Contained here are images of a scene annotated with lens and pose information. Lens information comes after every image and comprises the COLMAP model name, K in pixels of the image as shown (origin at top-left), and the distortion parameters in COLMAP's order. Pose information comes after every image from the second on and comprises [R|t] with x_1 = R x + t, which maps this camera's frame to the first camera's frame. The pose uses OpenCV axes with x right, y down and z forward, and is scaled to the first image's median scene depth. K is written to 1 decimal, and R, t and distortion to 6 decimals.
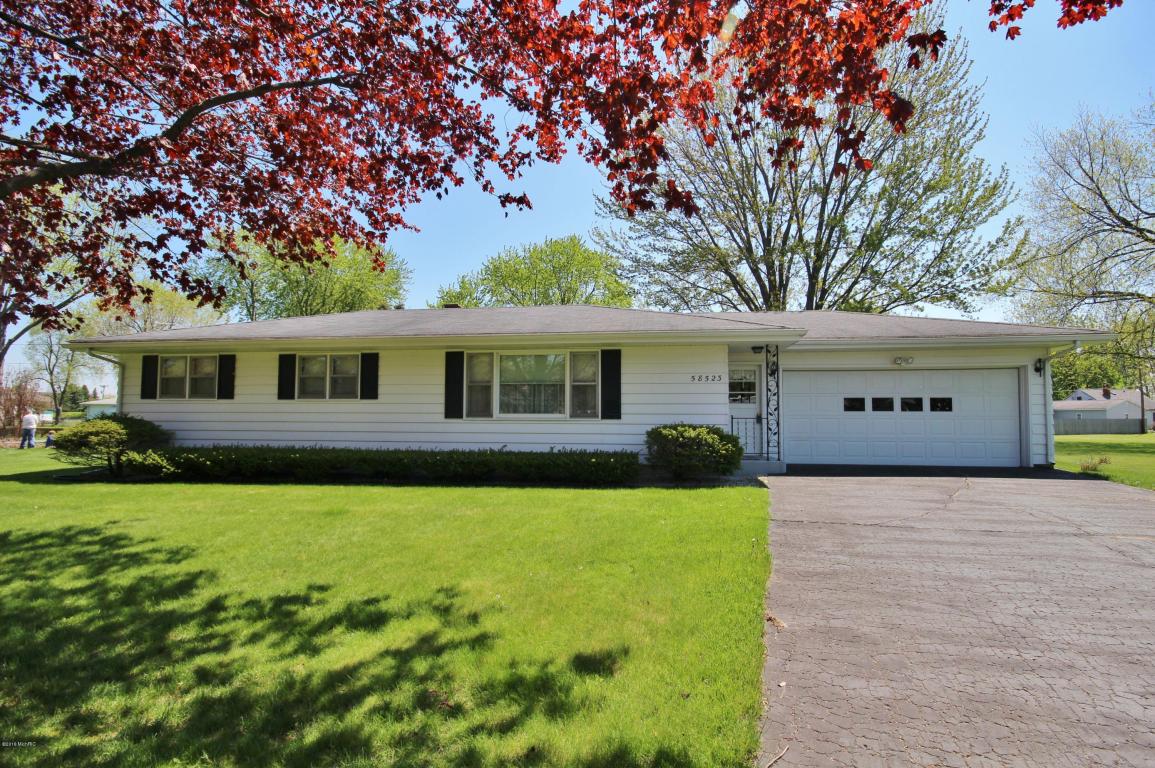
lens RADIAL K [[539.6, 0, 580.7], [0, 539.6, 388.8], [0, 0, 1]] dist [0.002691, 0.000234]
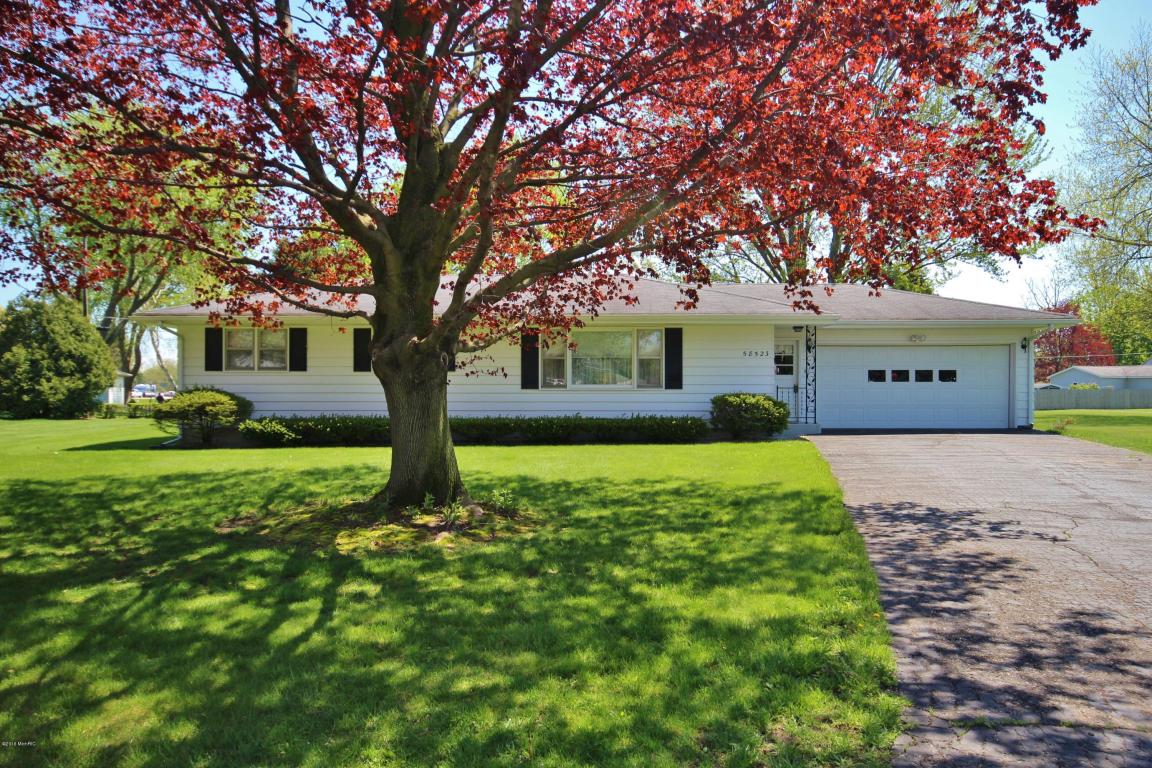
lens RADIAL K [[841.4, 0, 574.1], [0, 841.4, 385.6], [0, 0, 1]] dist [0.049745, 0.000107]
pose [[0.993326, -0.003487, 0.115289, -0.361138], [-0.002566, 0.998628, 0.052311, -0.044494], [-0.115313, -0.052258, 0.991954, -0.754589]]
